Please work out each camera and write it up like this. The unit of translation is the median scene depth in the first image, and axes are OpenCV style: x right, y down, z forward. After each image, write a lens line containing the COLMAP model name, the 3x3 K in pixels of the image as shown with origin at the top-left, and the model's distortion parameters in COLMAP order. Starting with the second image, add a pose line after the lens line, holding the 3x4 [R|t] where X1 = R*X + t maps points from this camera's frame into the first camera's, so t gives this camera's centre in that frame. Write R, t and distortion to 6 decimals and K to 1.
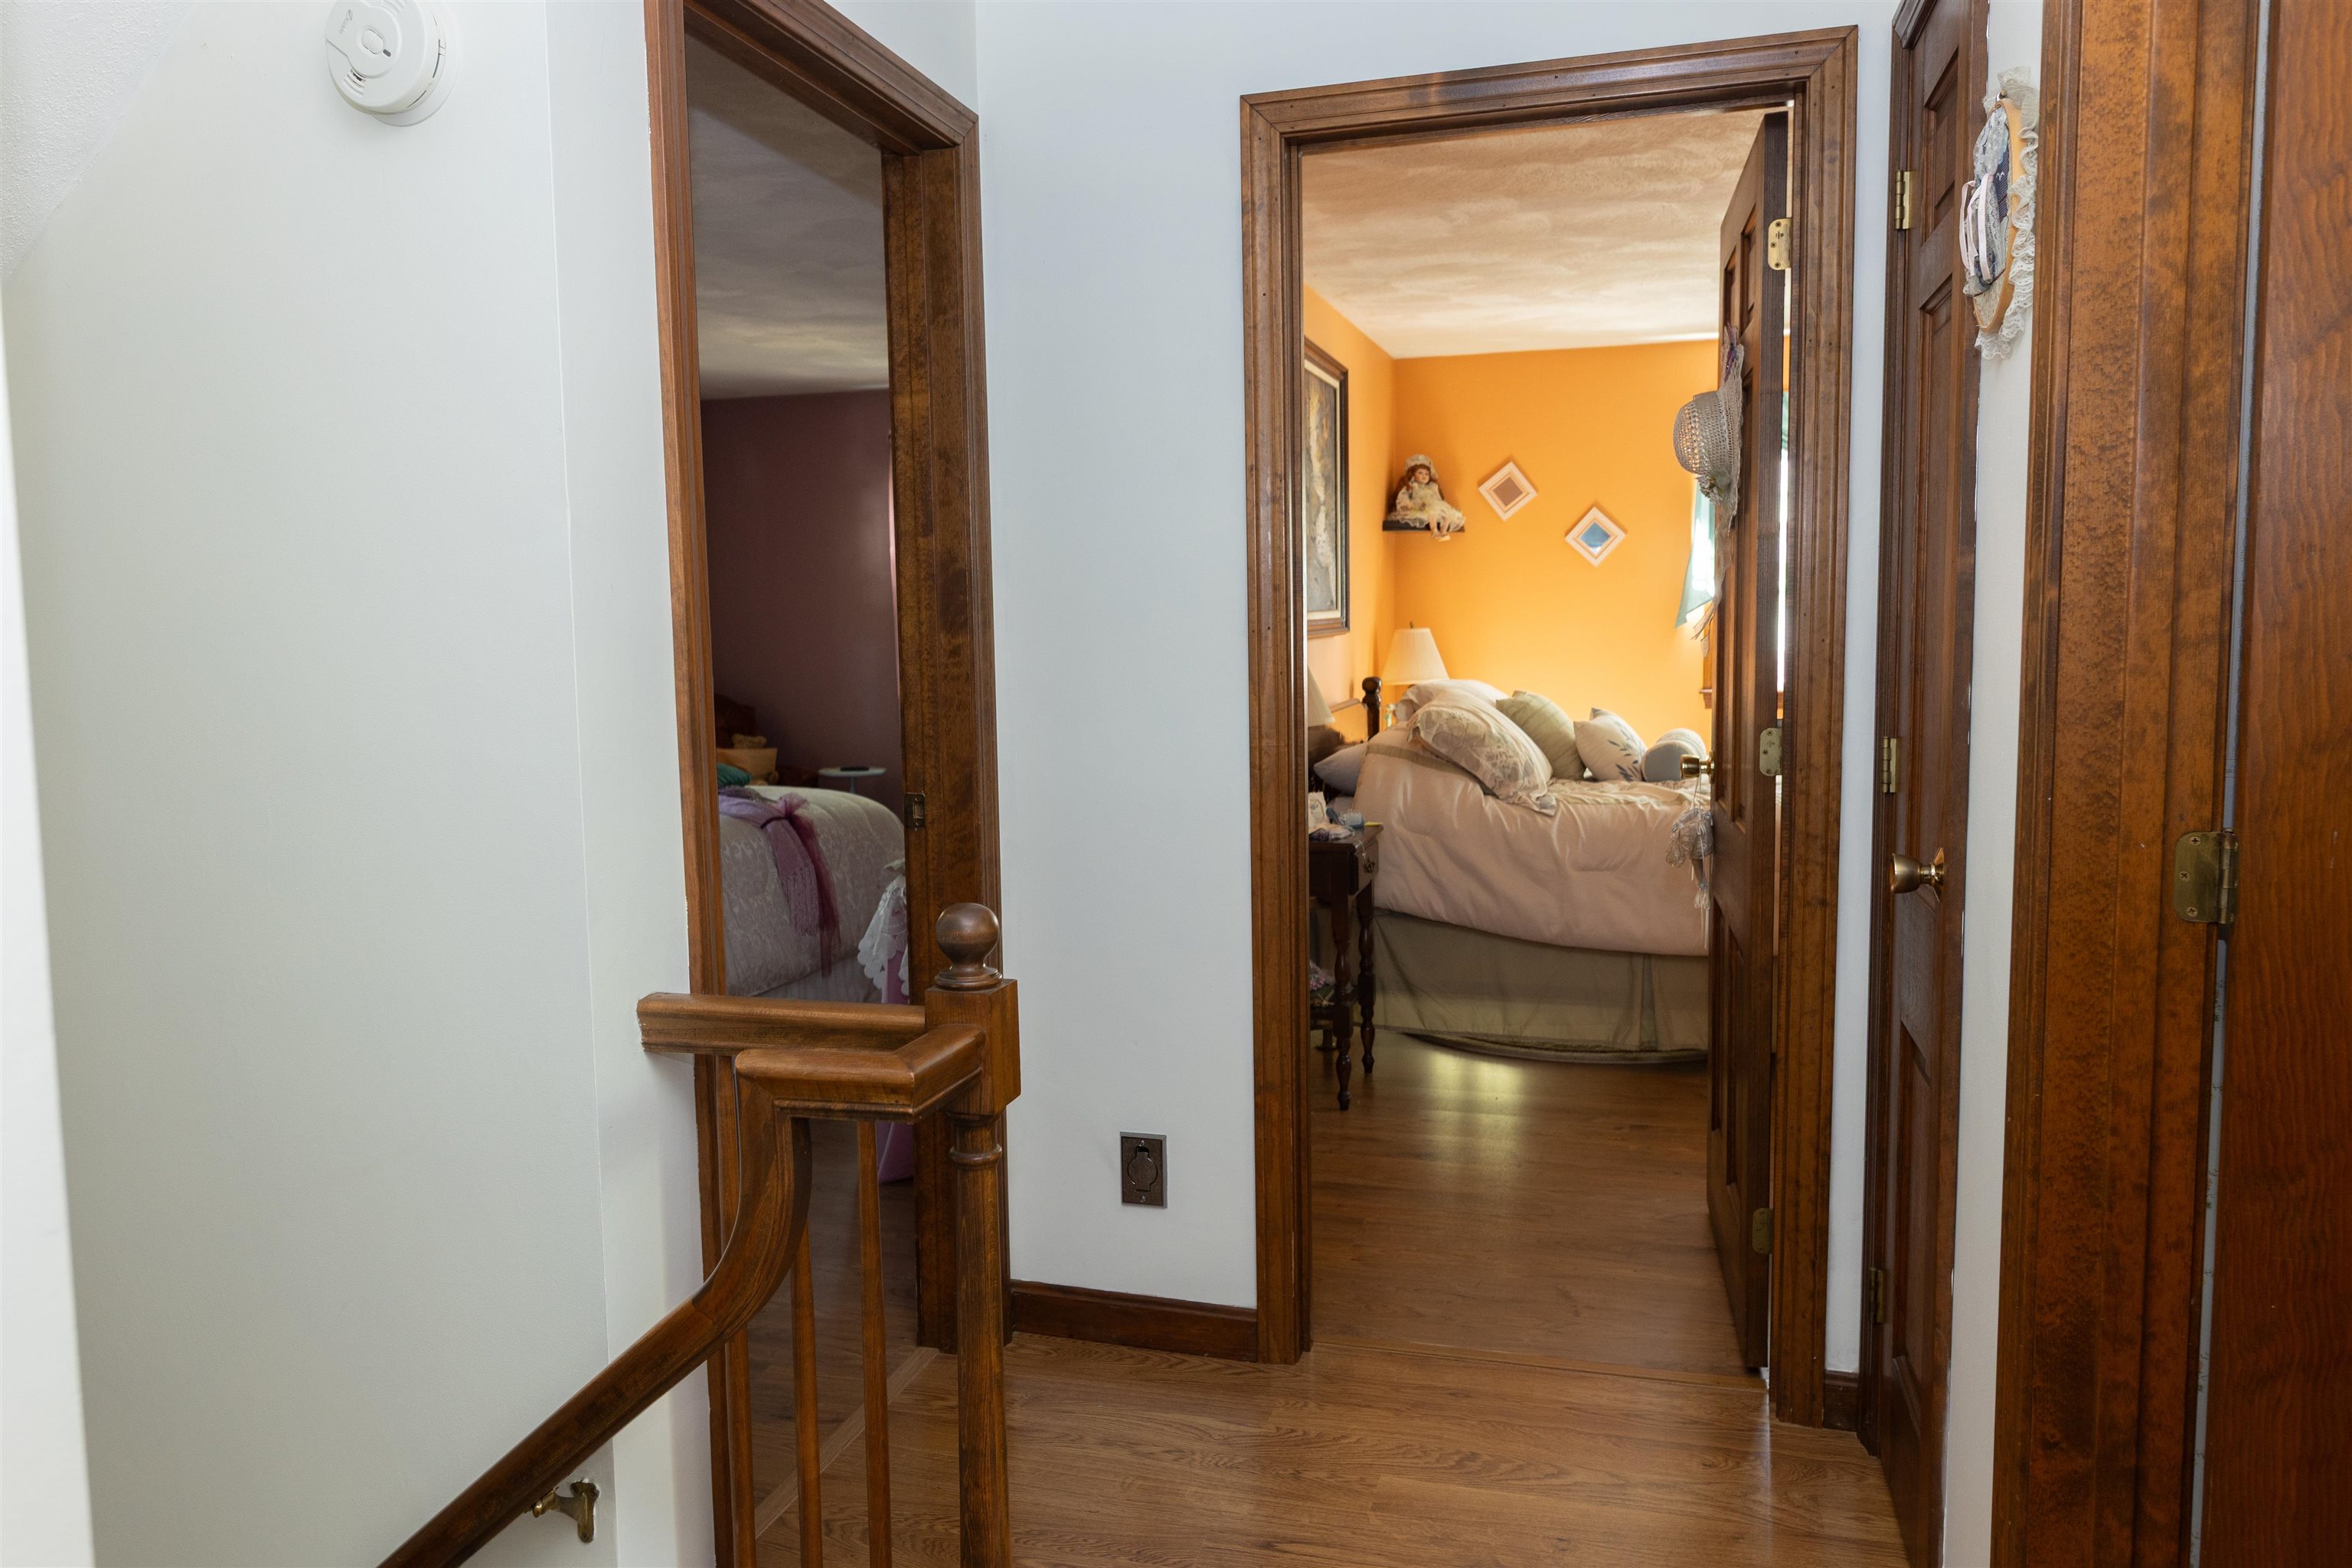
lens RADIAL K [[1696.5, 0, 1176.0], [0, 1696.5, 784.0], [0, 0, 1]] dist [0.036035, -0.004531]
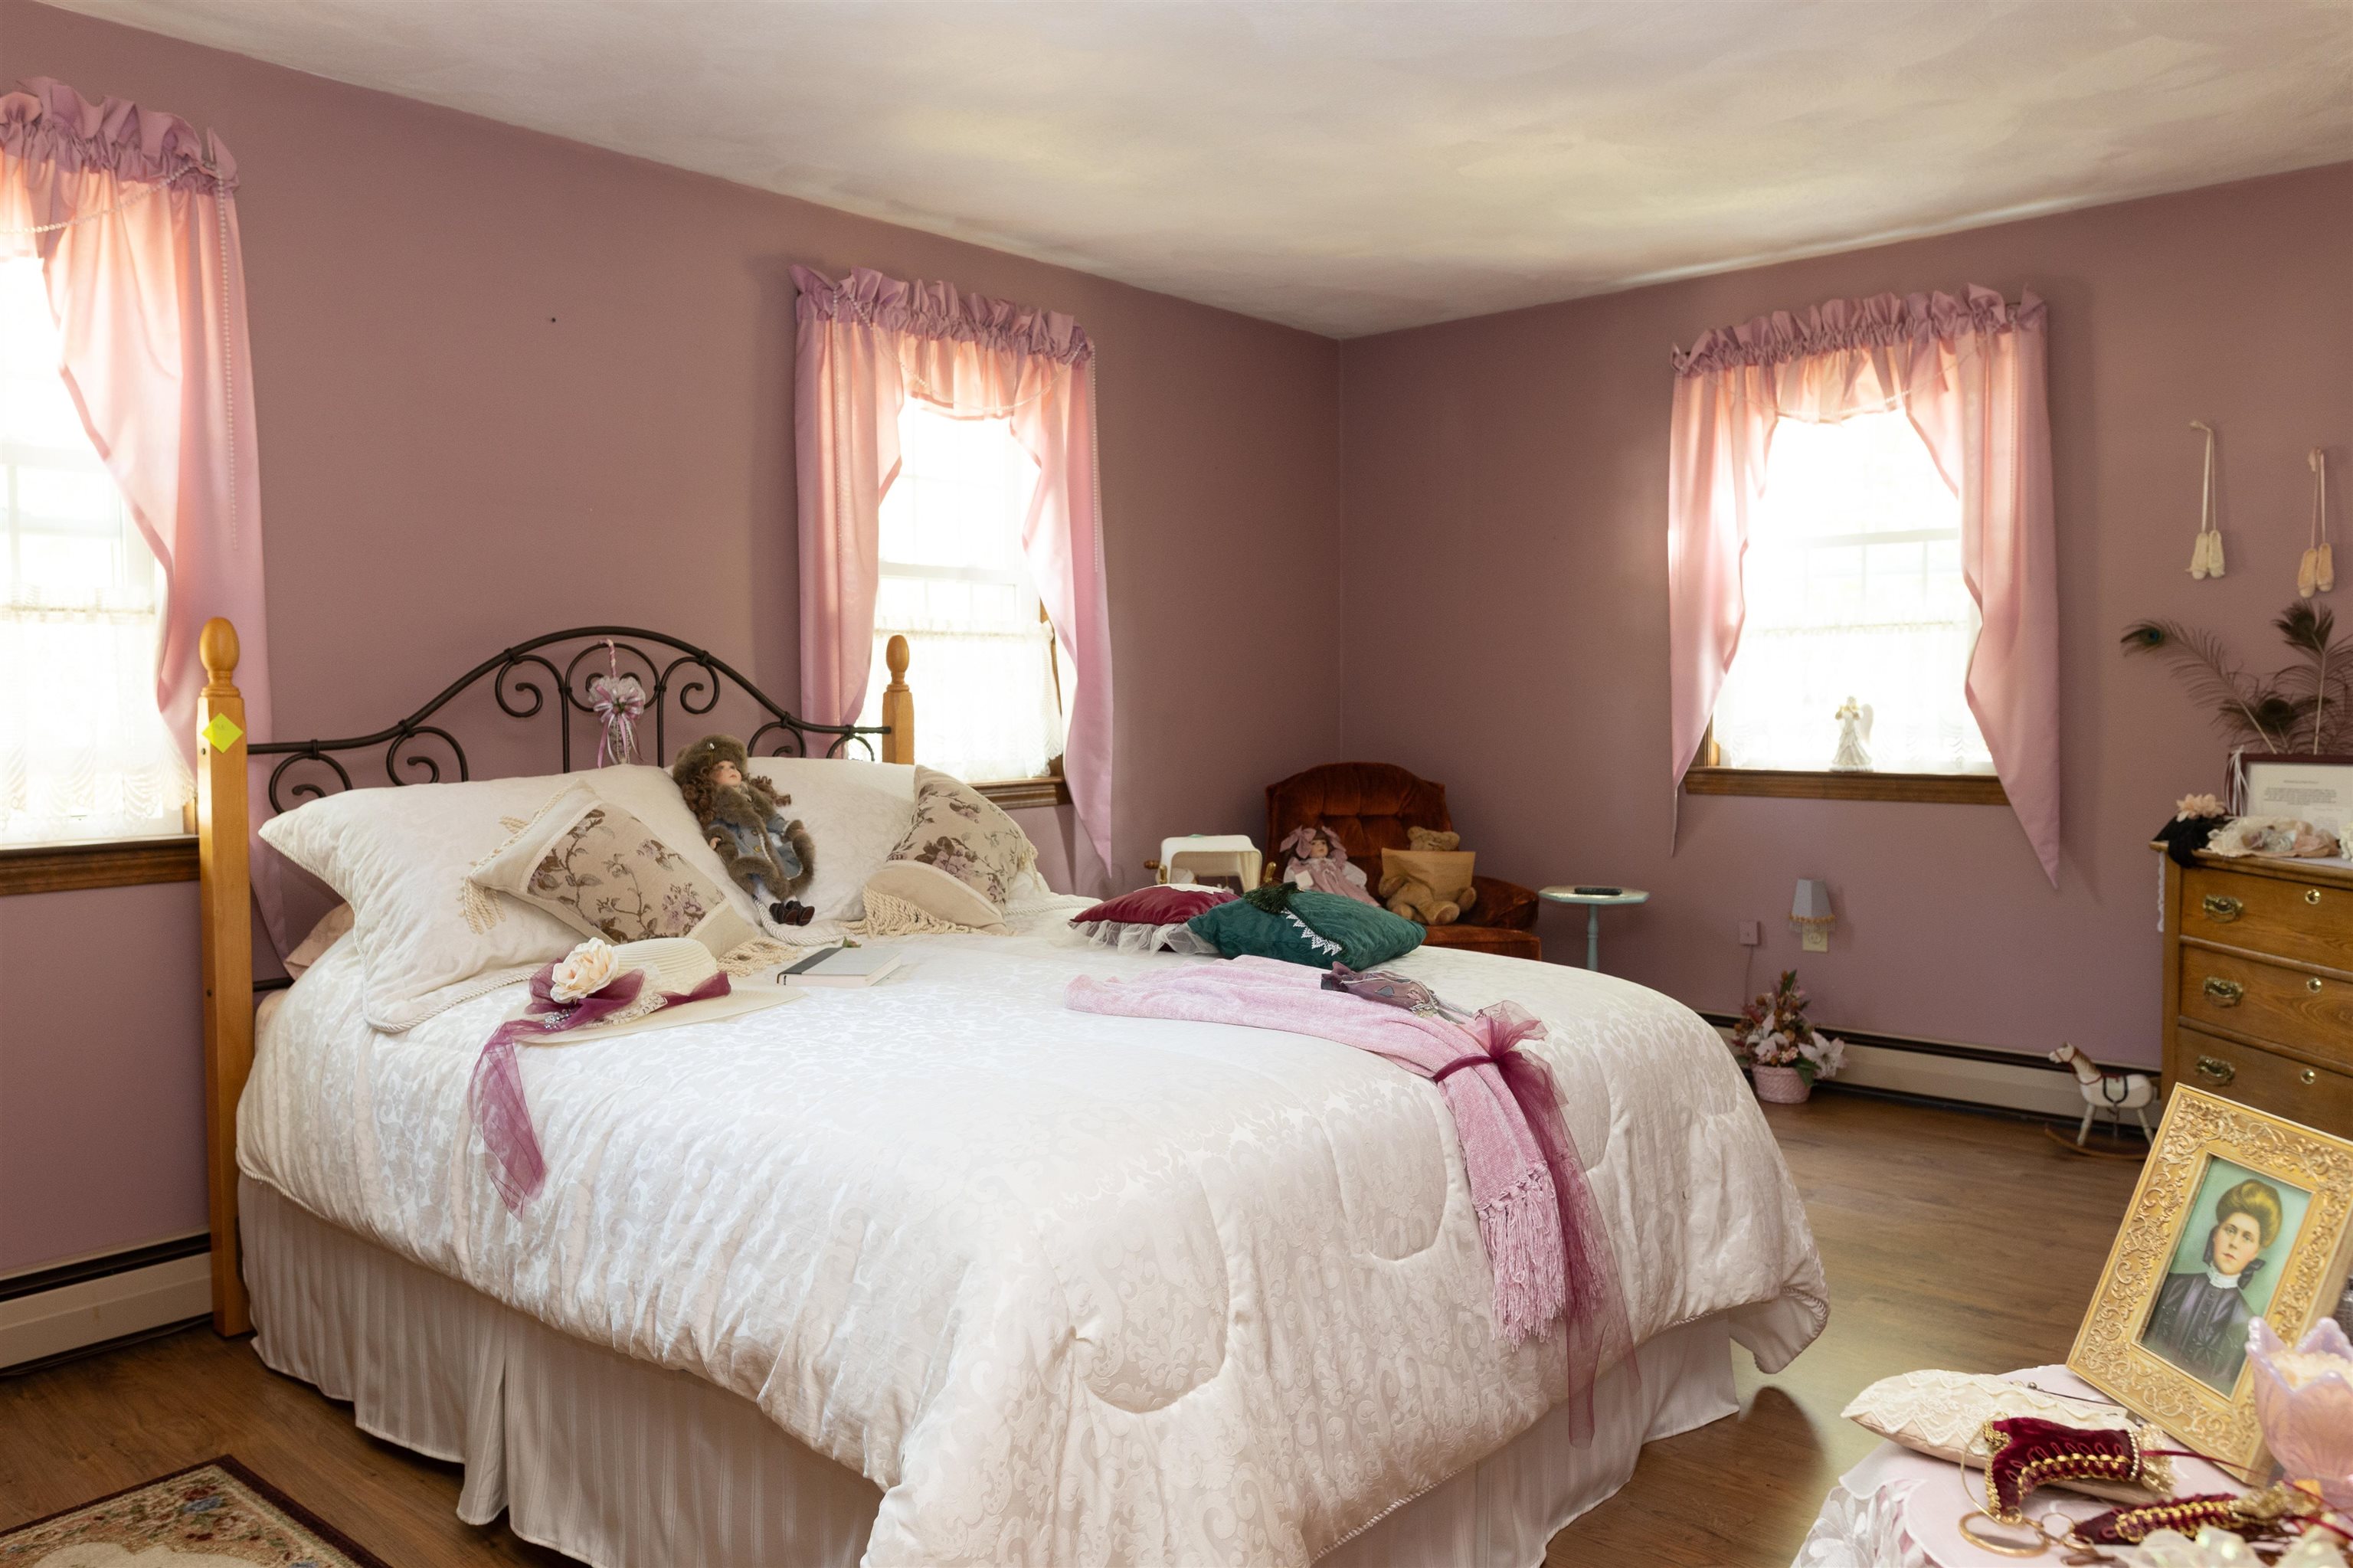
lens RADIAL K [[1697.3, 0, 1176.5], [0, 1697.3, 784.0], [0, 0, 1]] dist [0.036035, -0.004531]
pose [[0.919312, 0.027708, -0.392552, -0.134518], [-0.044039, 0.998496, -0.032655, -0.032000], [0.391057, 0.047308, 0.919150, 0.564173]]
